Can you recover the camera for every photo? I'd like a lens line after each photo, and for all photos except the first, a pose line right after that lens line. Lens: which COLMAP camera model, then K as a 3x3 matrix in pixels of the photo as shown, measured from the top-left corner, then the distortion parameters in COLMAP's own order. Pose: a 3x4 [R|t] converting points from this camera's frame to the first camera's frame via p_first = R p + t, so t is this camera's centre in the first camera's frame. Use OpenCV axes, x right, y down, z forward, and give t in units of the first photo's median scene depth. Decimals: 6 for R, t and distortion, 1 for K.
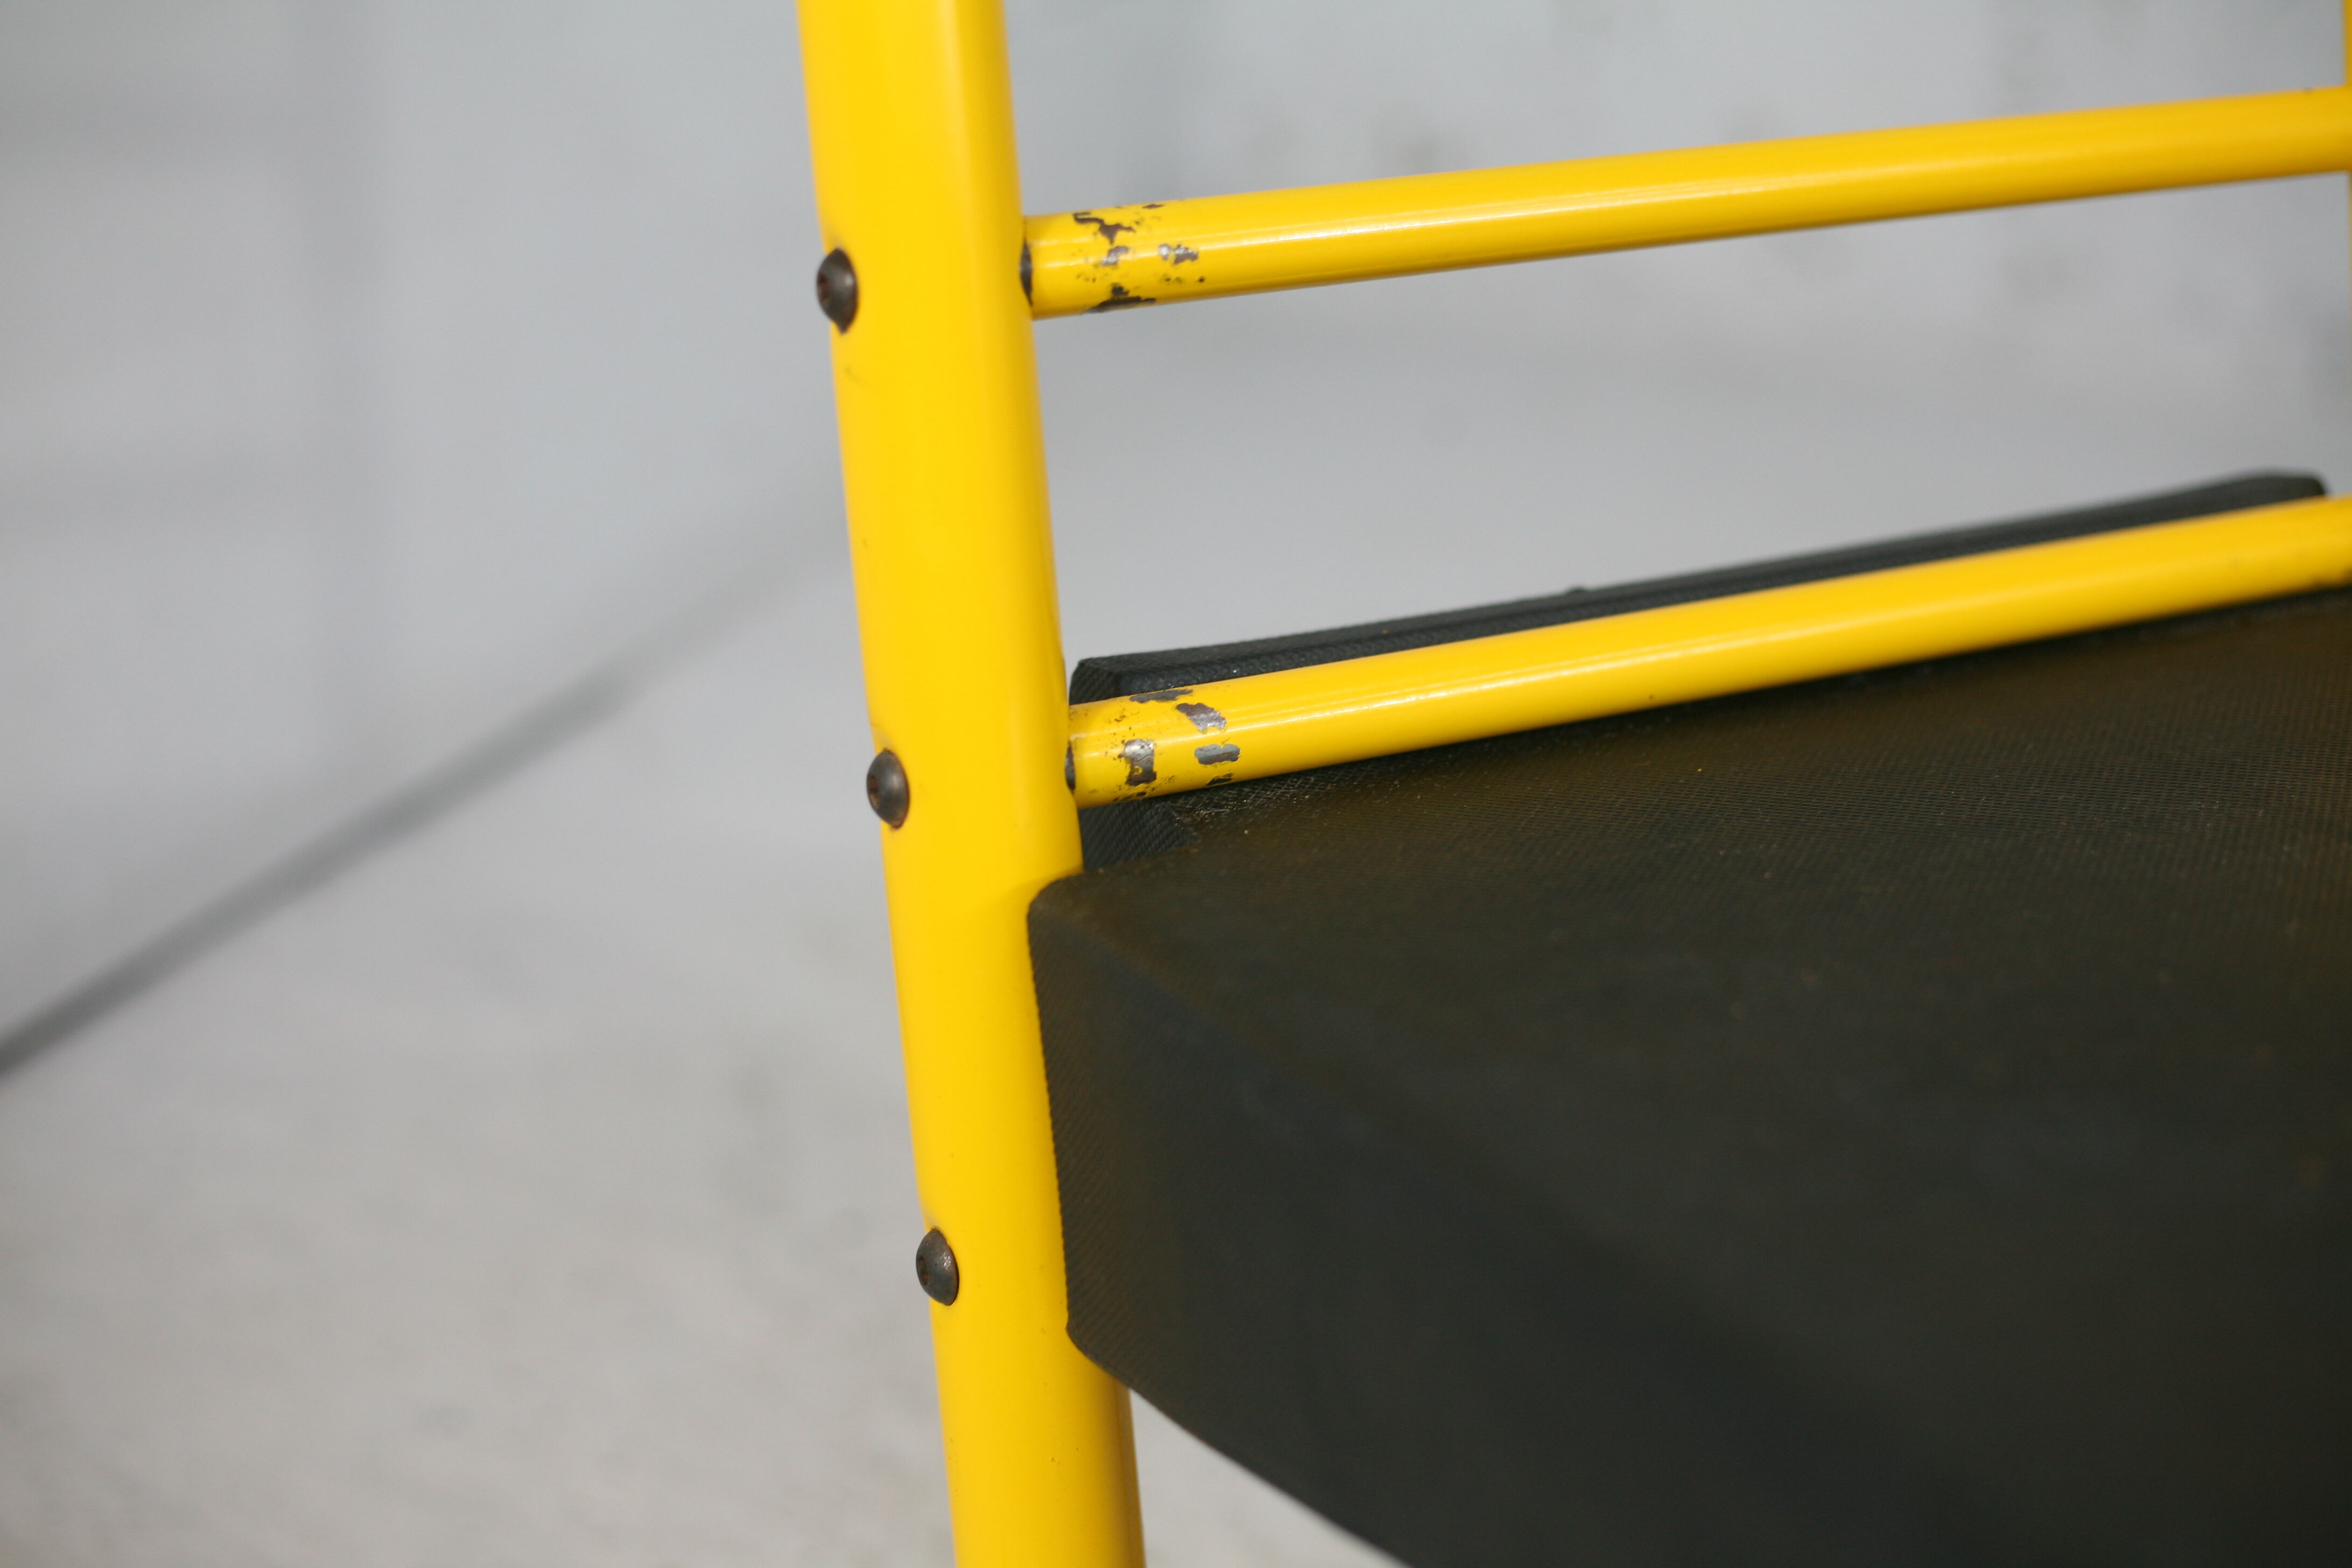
lens RADIAL K [[3547.2, 0, 1176.0], [0, 3547.2, 784.0], [0, 0, 1]] dist [-0.121809, -0.191739]
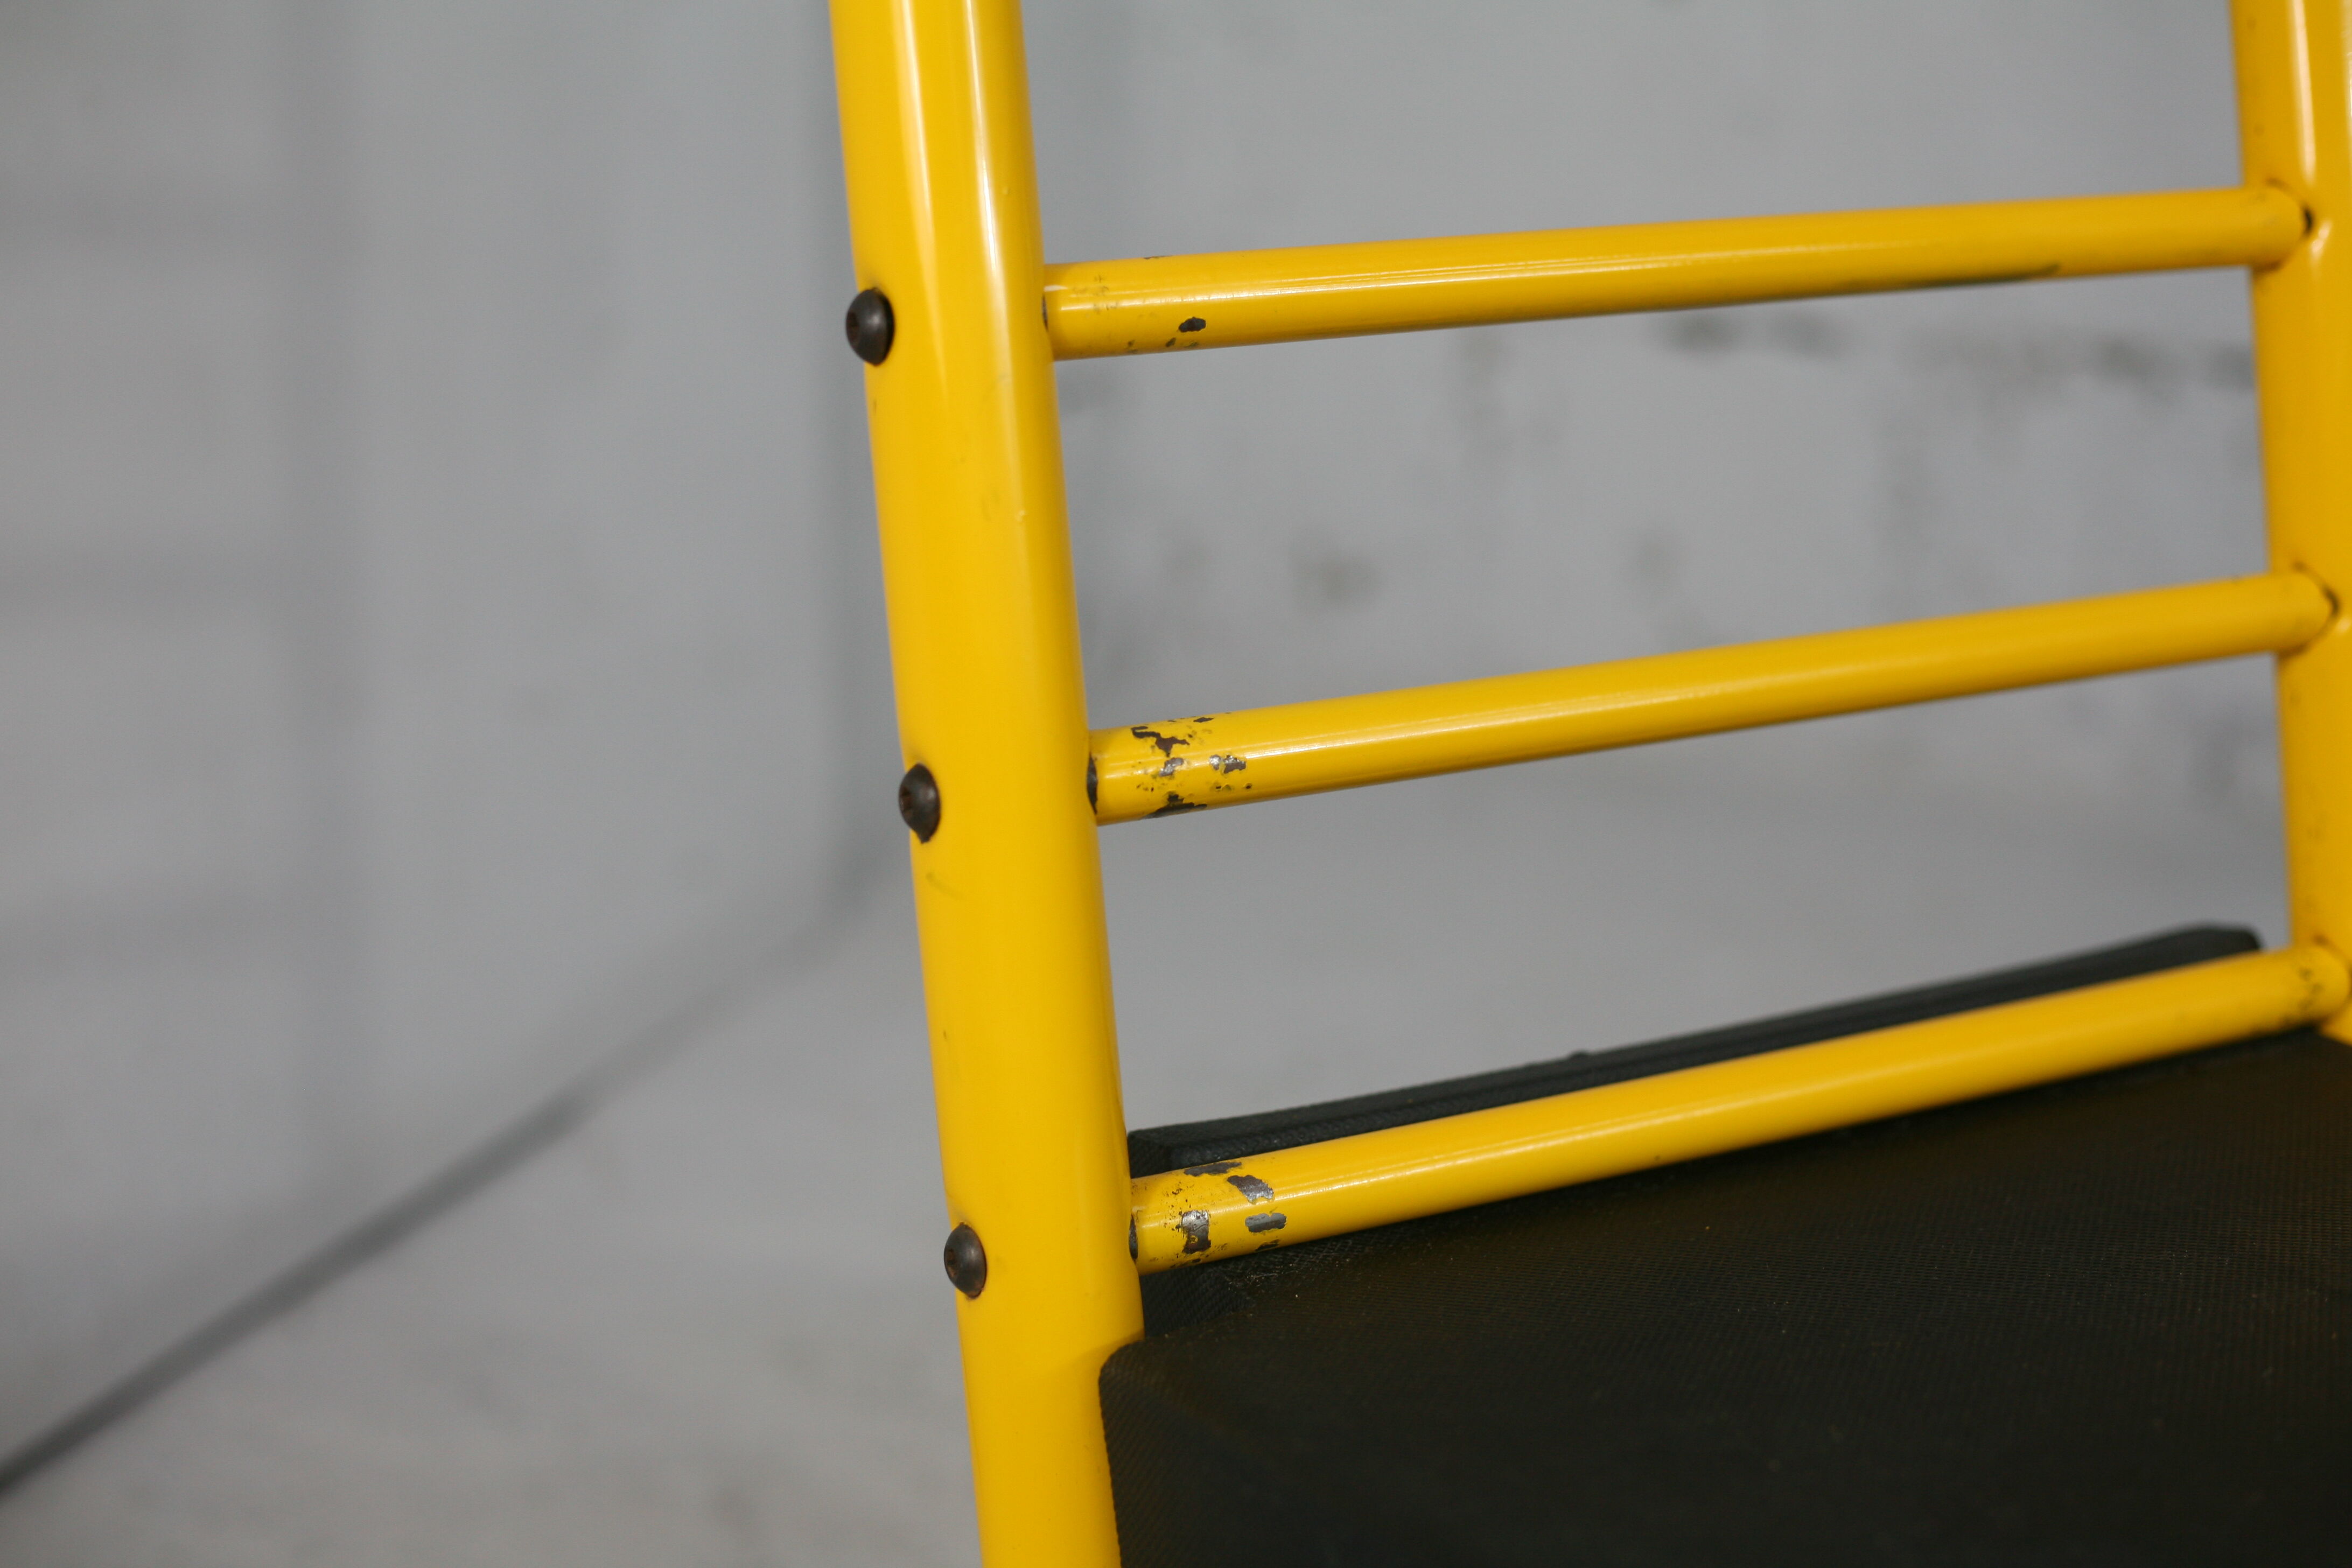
lens RADIAL K [[3547.2, 0, 1176.0], [0, 3547.2, 784.0], [0, 0, 1]] dist [-0.121809, -0.191739]
pose [[0.999180, -0.008955, 0.039478, -0.058269], [0.012951, 0.994682, -0.102176, -0.032135], [-0.038353, 0.102603, 0.993983, -0.084106]]
